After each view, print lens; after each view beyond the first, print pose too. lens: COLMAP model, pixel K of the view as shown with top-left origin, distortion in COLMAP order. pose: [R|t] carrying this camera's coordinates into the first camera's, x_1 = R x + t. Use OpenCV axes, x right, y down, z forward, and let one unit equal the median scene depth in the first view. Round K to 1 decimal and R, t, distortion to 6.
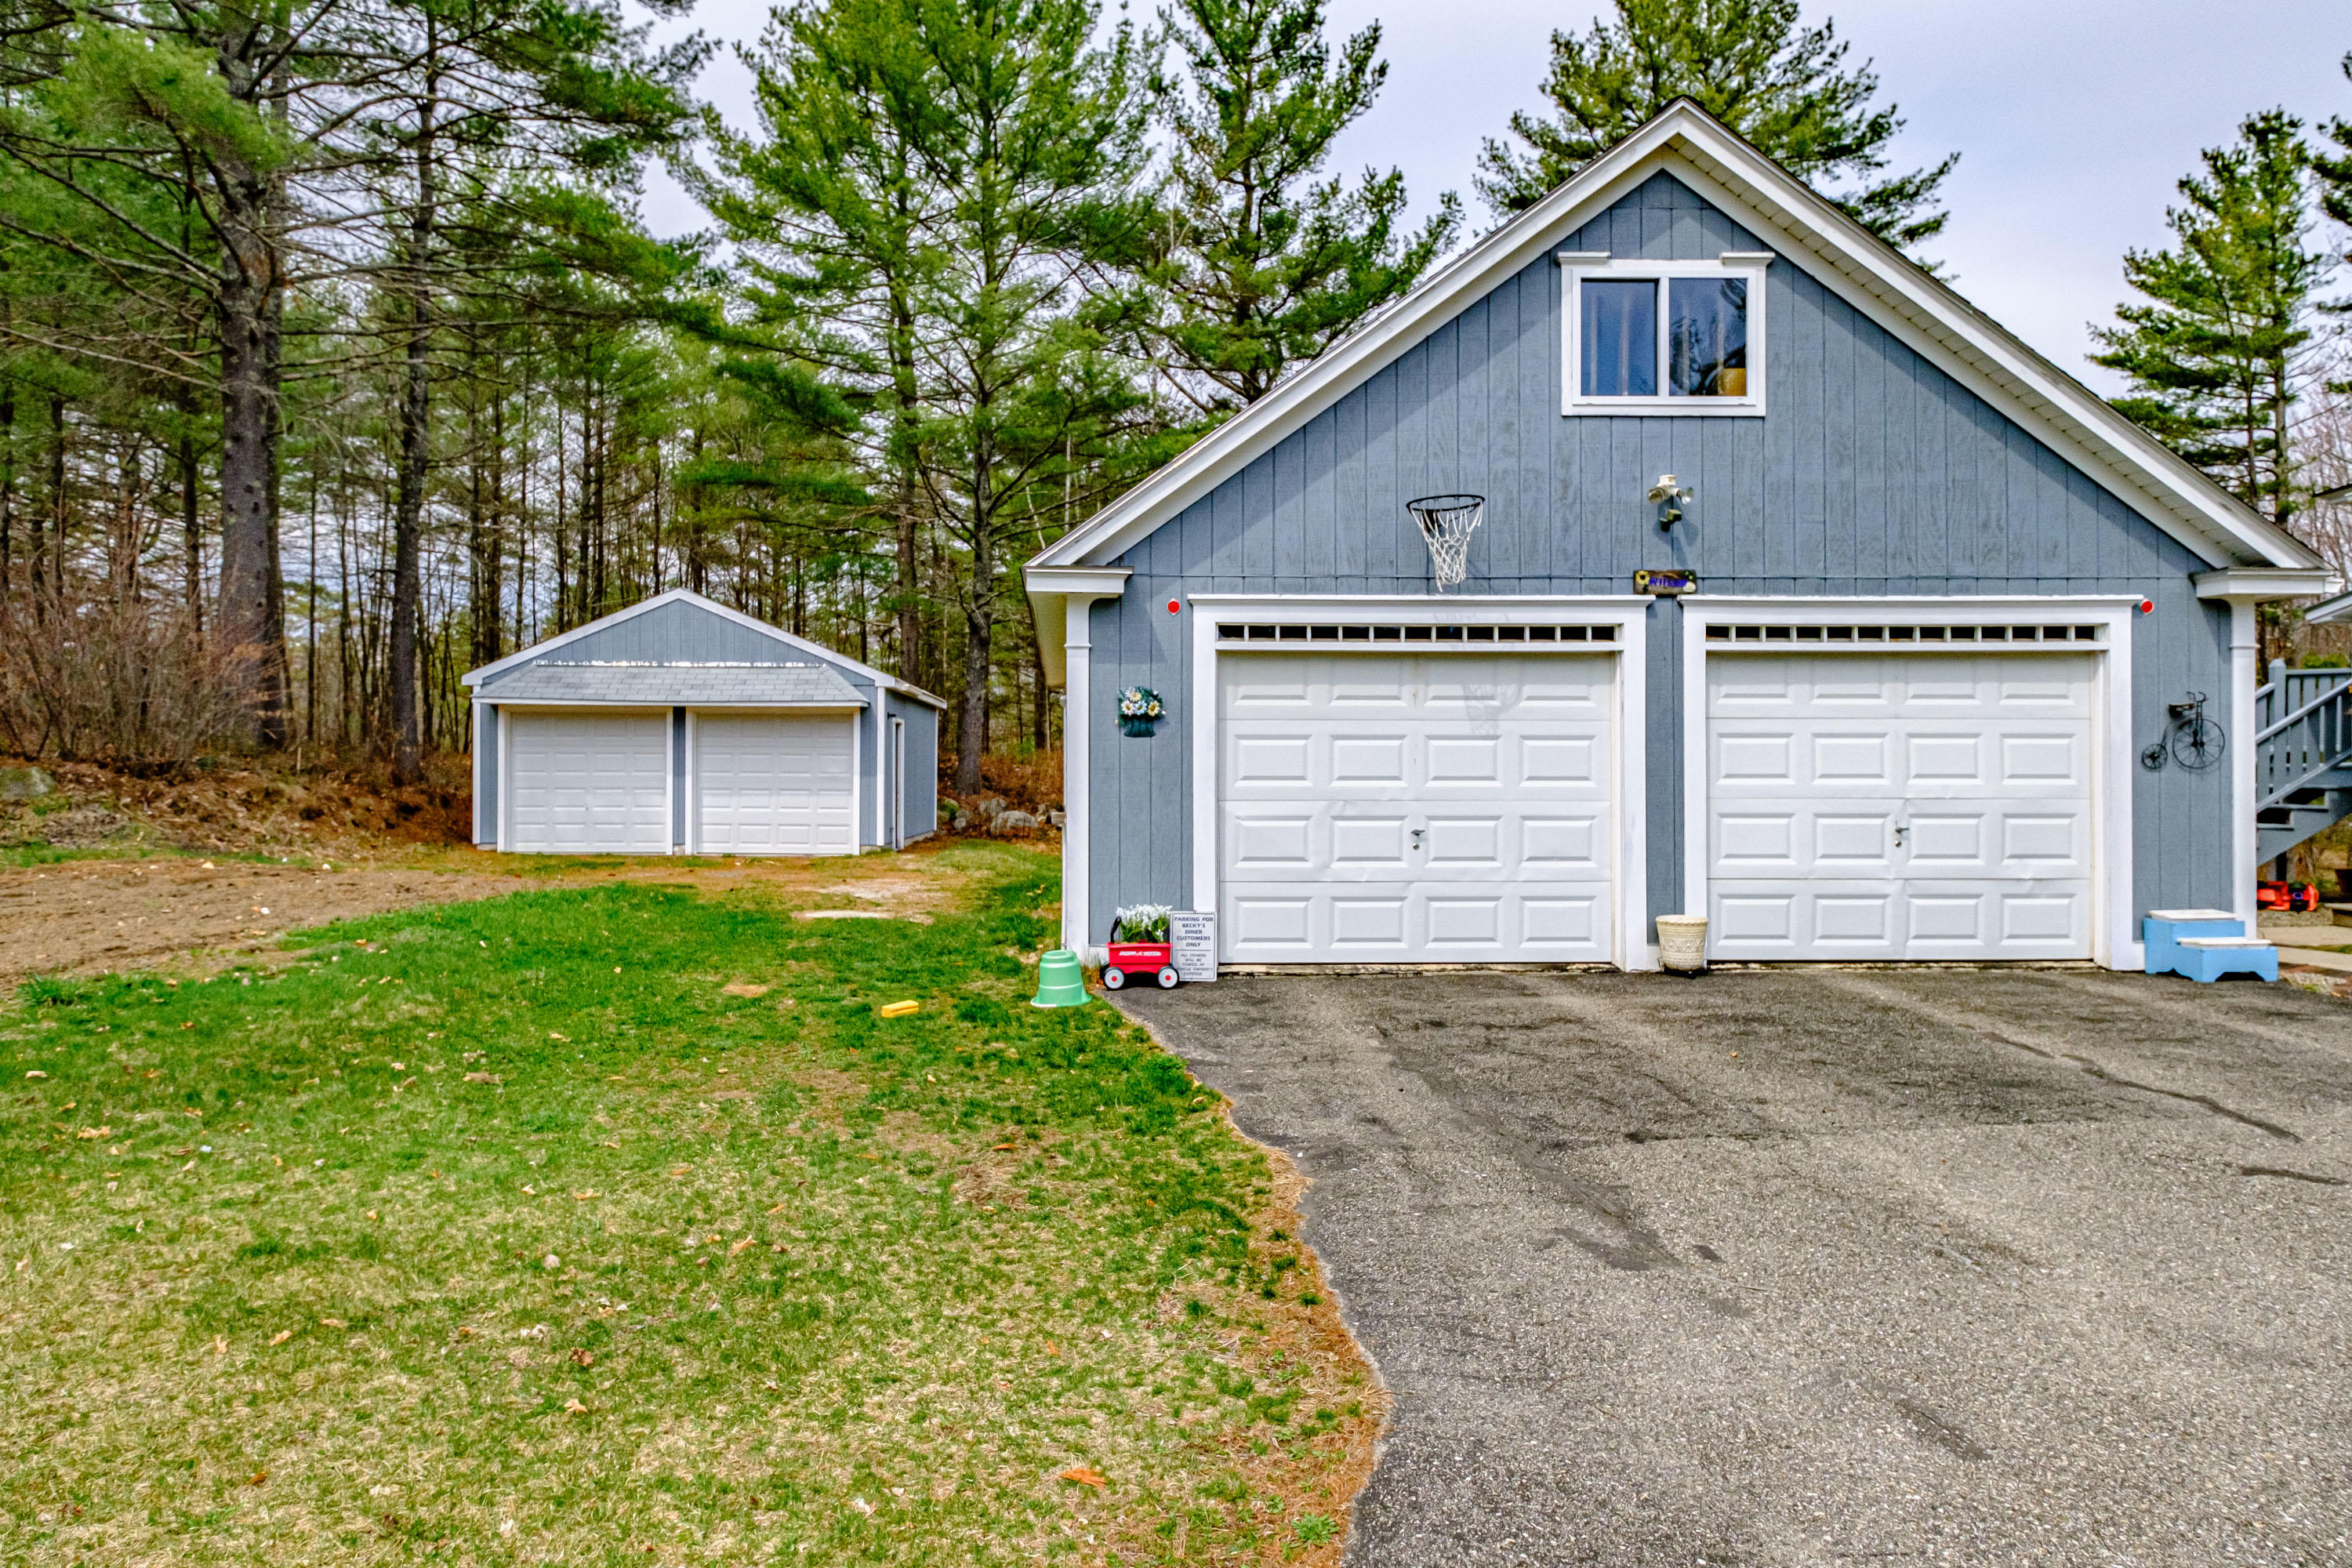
lens RADIAL K [[1291.6, 0, 1176.0], [0, 1291.6, 784.0], [0, 0, 1]] dist [0.003415, 0.001876]
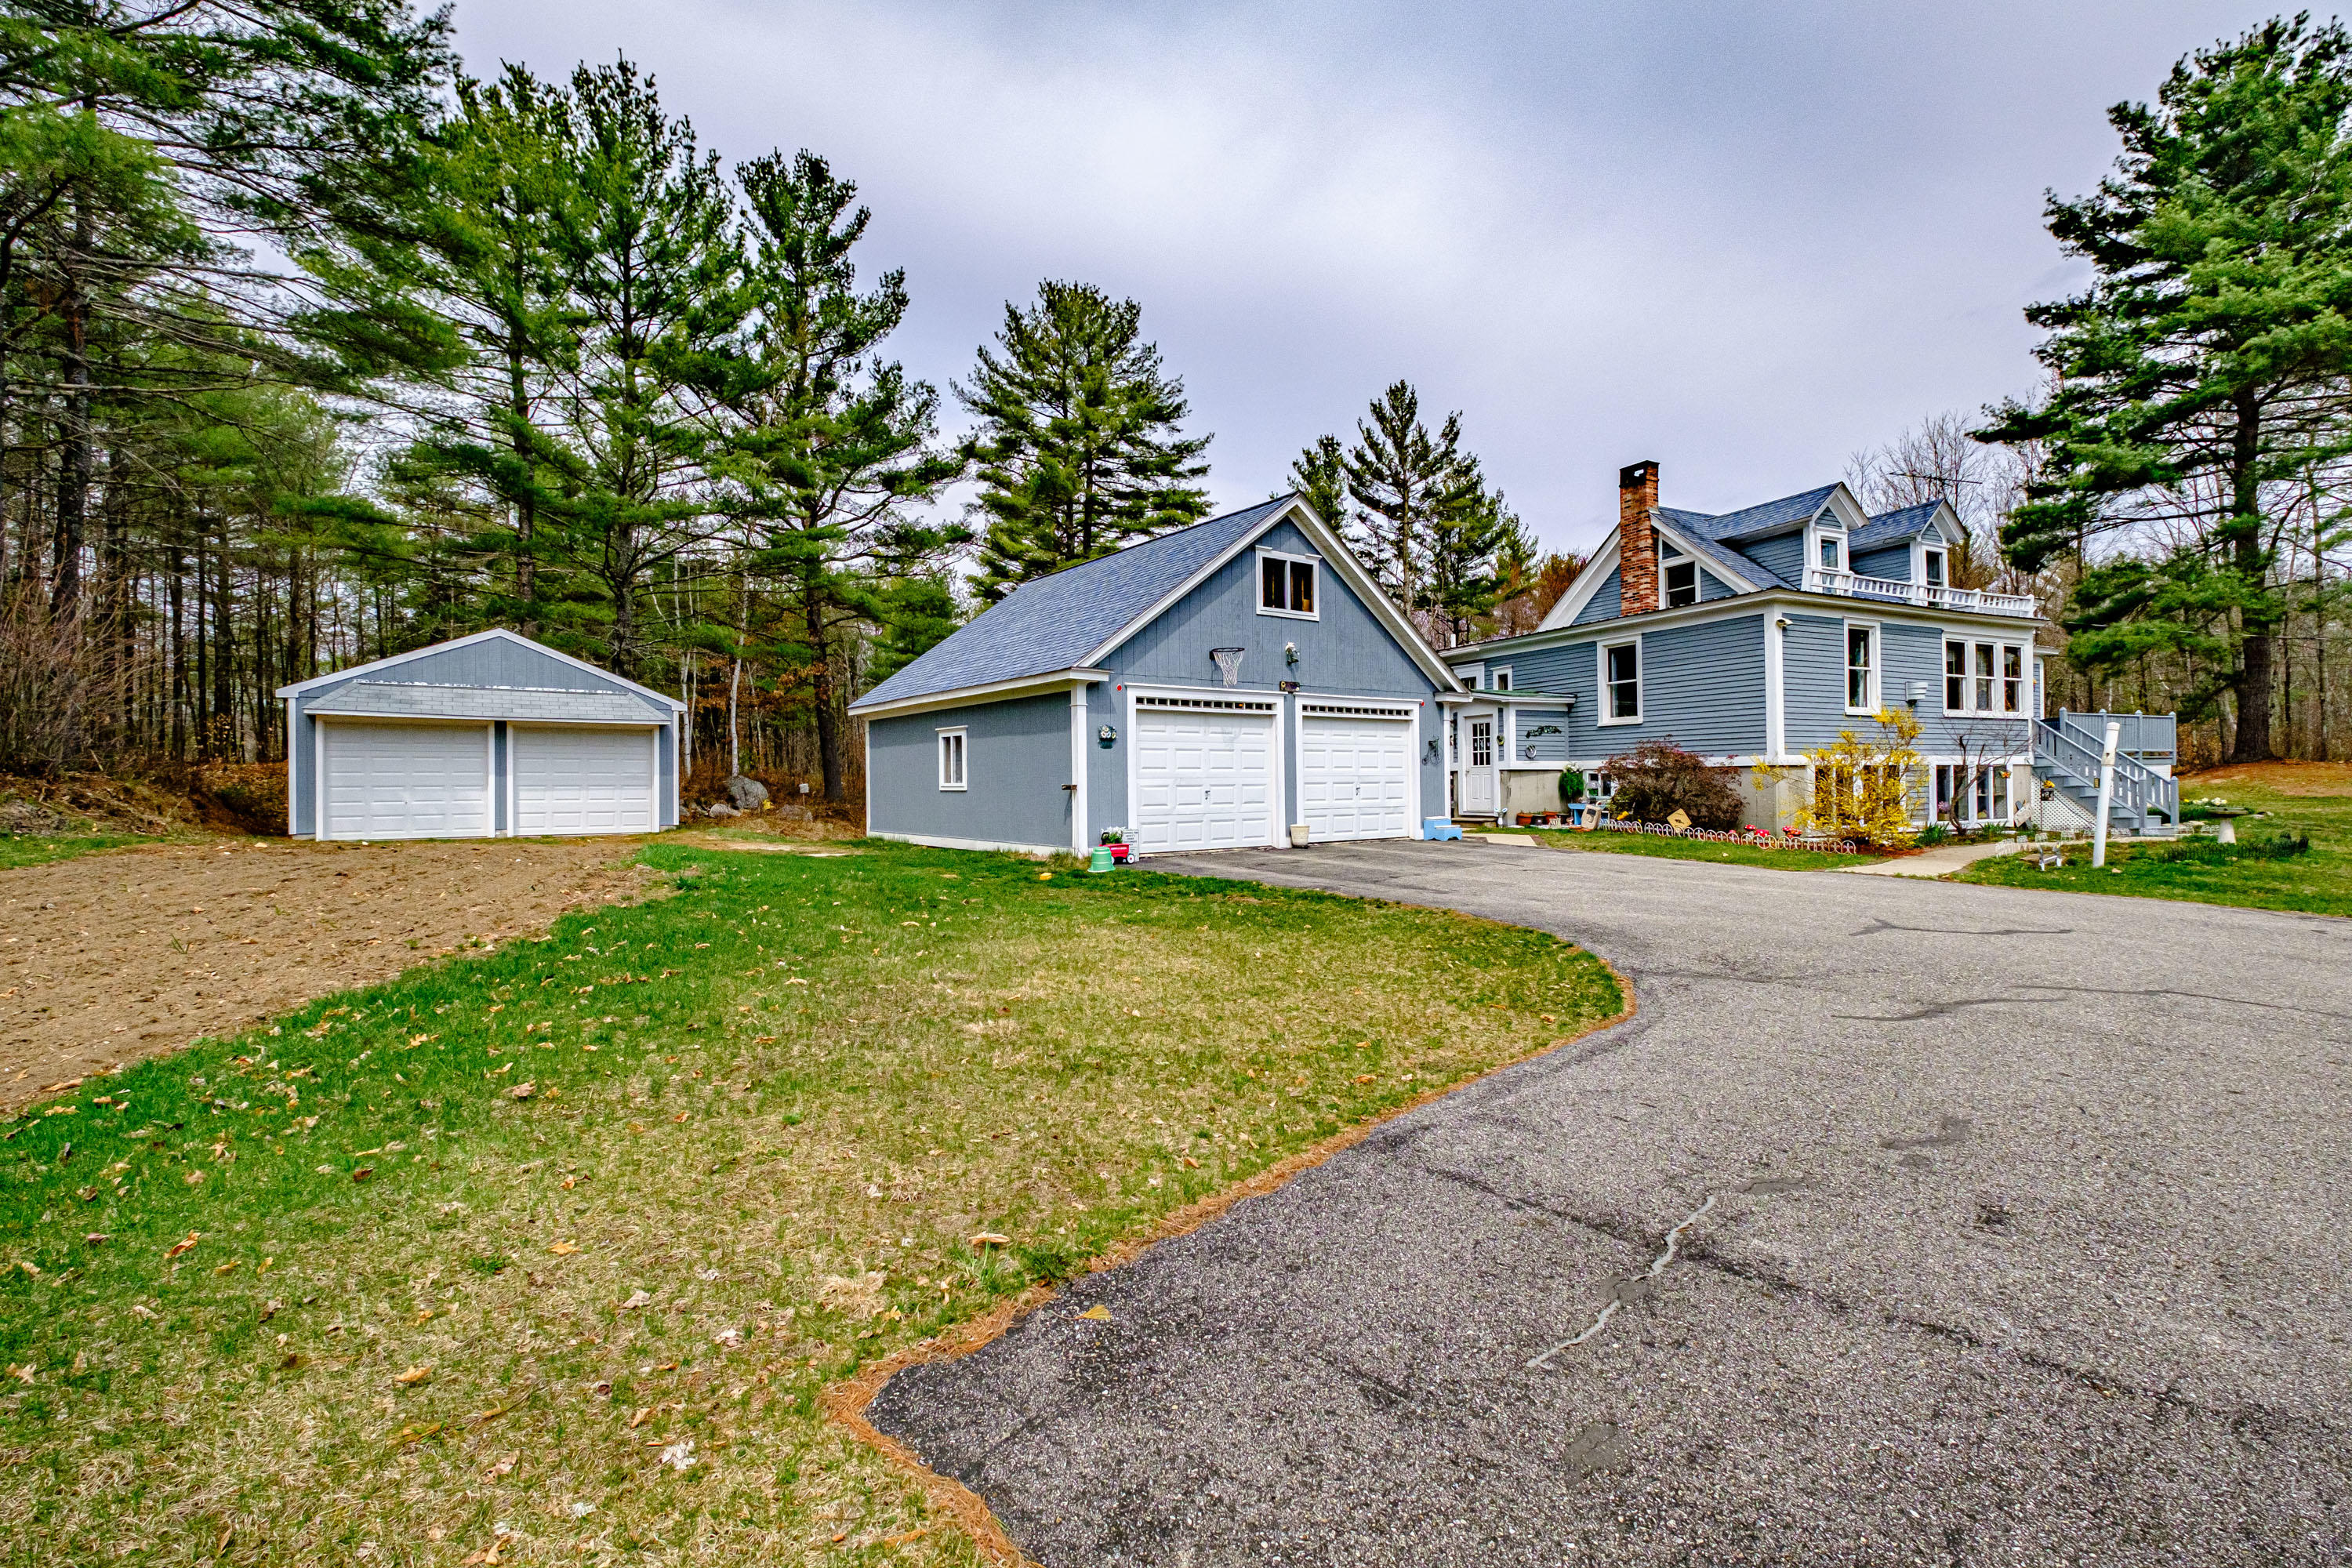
lens RADIAL K [[1010.1, 0, 1176.0], [0, 1010.1, 784.0], [0, 0, 1]] dist [0.018556, 0.000030]
pose [[0.817133, -0.009666, 0.576368, -0.426098], [0.013223, 0.999911, -0.001978, 0.012891], [-0.576298, 0.009238, 0.817188, -0.202558]]
